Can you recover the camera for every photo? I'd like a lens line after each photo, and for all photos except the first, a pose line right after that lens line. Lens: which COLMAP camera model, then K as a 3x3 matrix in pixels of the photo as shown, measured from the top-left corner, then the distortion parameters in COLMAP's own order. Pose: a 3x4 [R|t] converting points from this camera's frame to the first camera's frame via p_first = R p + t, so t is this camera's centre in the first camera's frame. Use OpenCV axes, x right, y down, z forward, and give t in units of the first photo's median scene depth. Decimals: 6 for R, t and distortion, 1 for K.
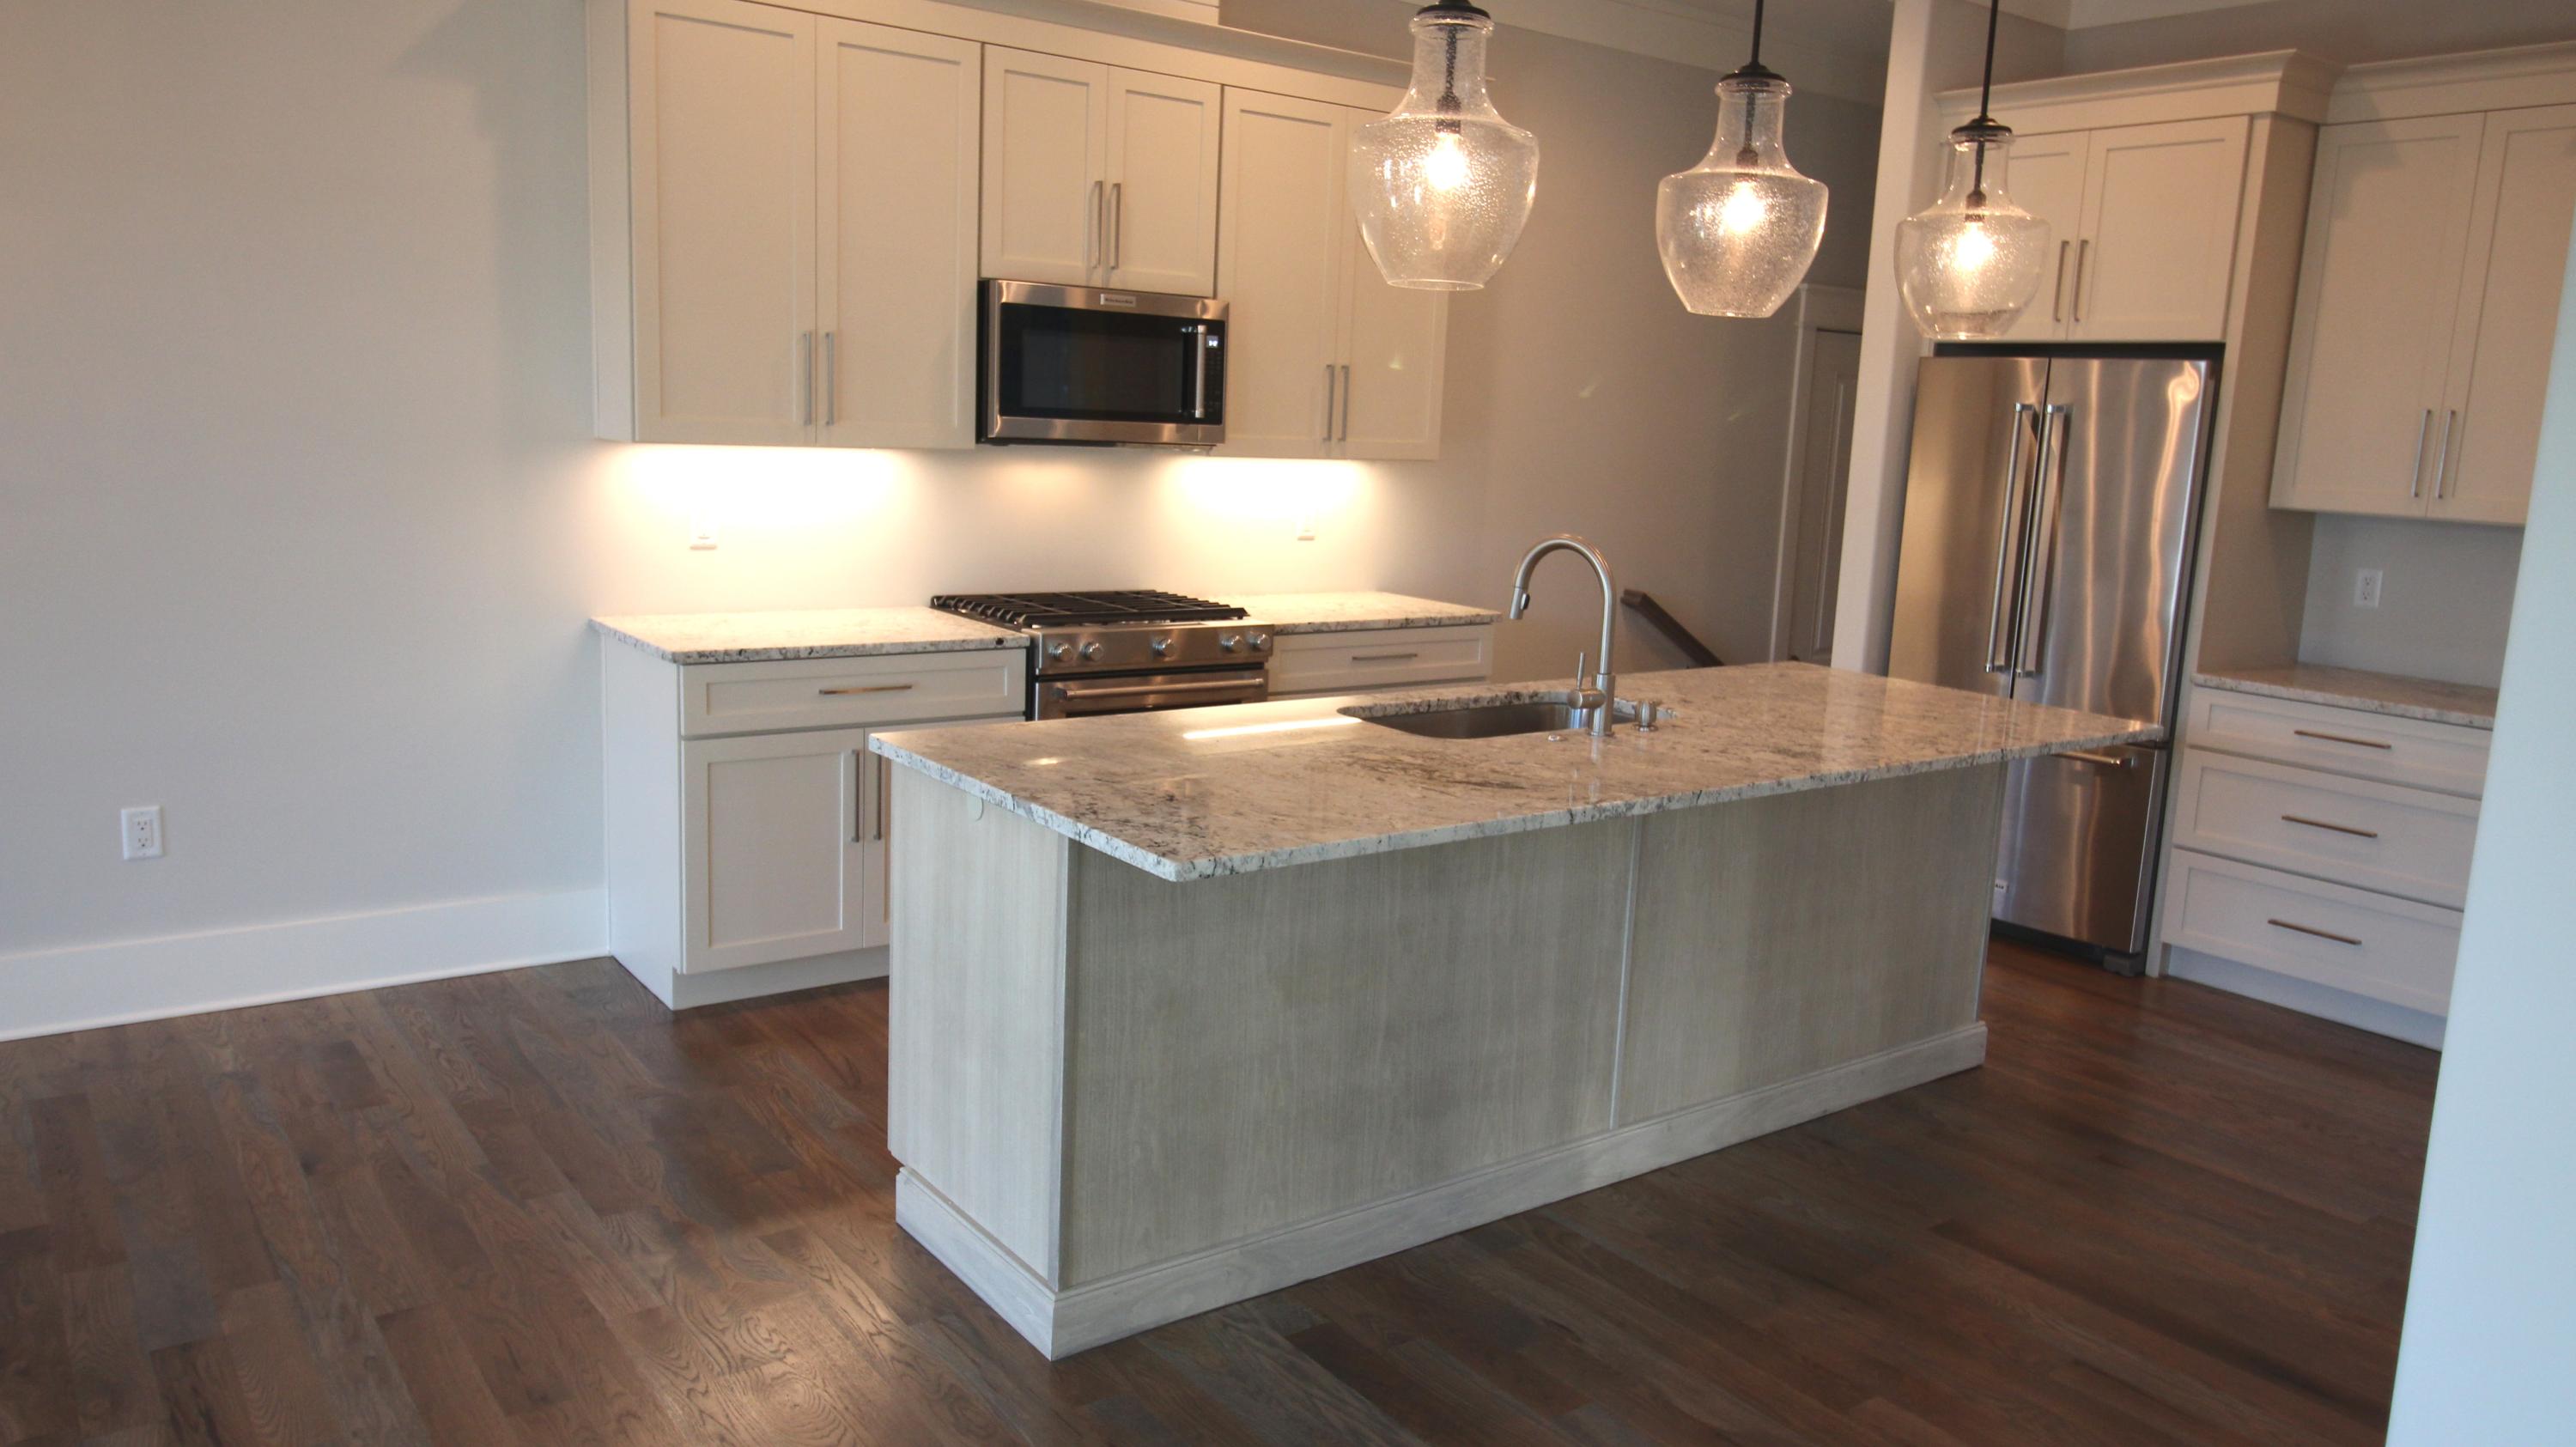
lens RADIAL K [[1830.0, 0, 1288.5], [0, 1830.0, 715.3], [0, 0, 1]] dist [0.025327, 0.001056]
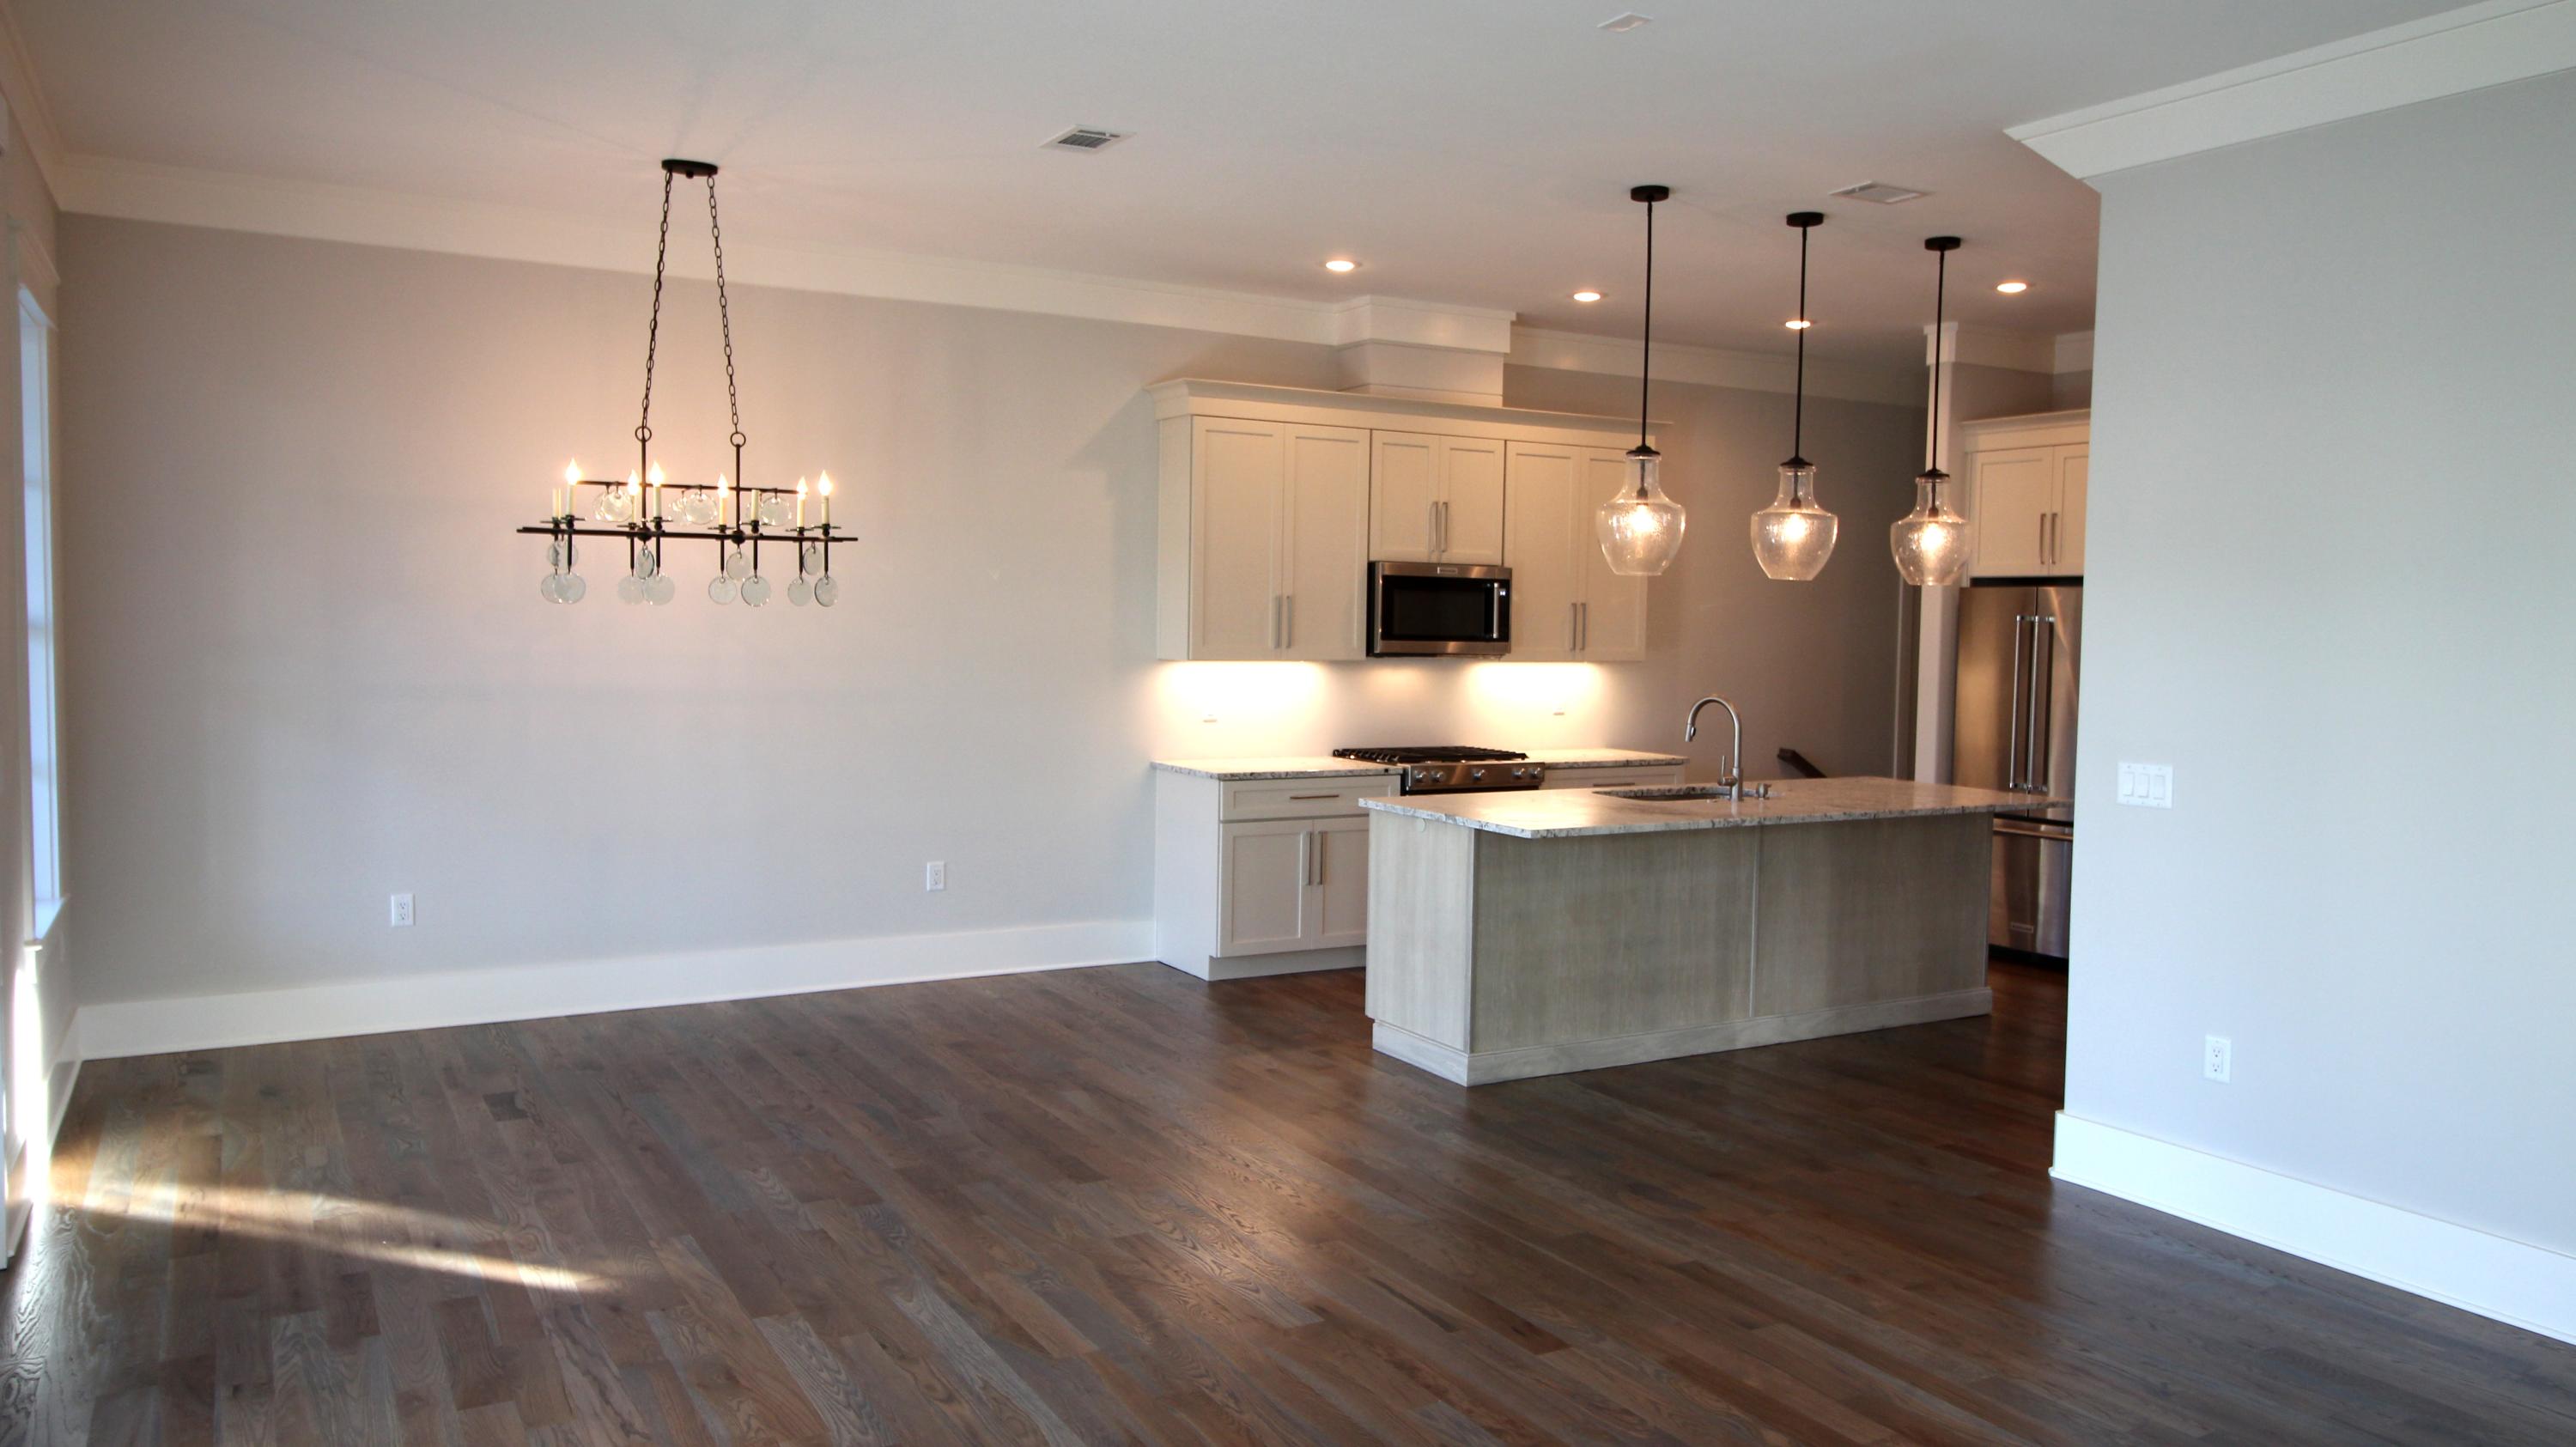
lens RADIAL K [[1830.0, 0, 1284.4], [0, 1830.0, 719.7], [0, 0, 1]] dist [0.025327, 0.001056]
pose [[0.993017, -0.020881, -0.116109, -0.058661], [0.007281, 0.993182, -0.116345, 0.122838], [0.117746, 0.114687, 0.986399, -0.778572]]
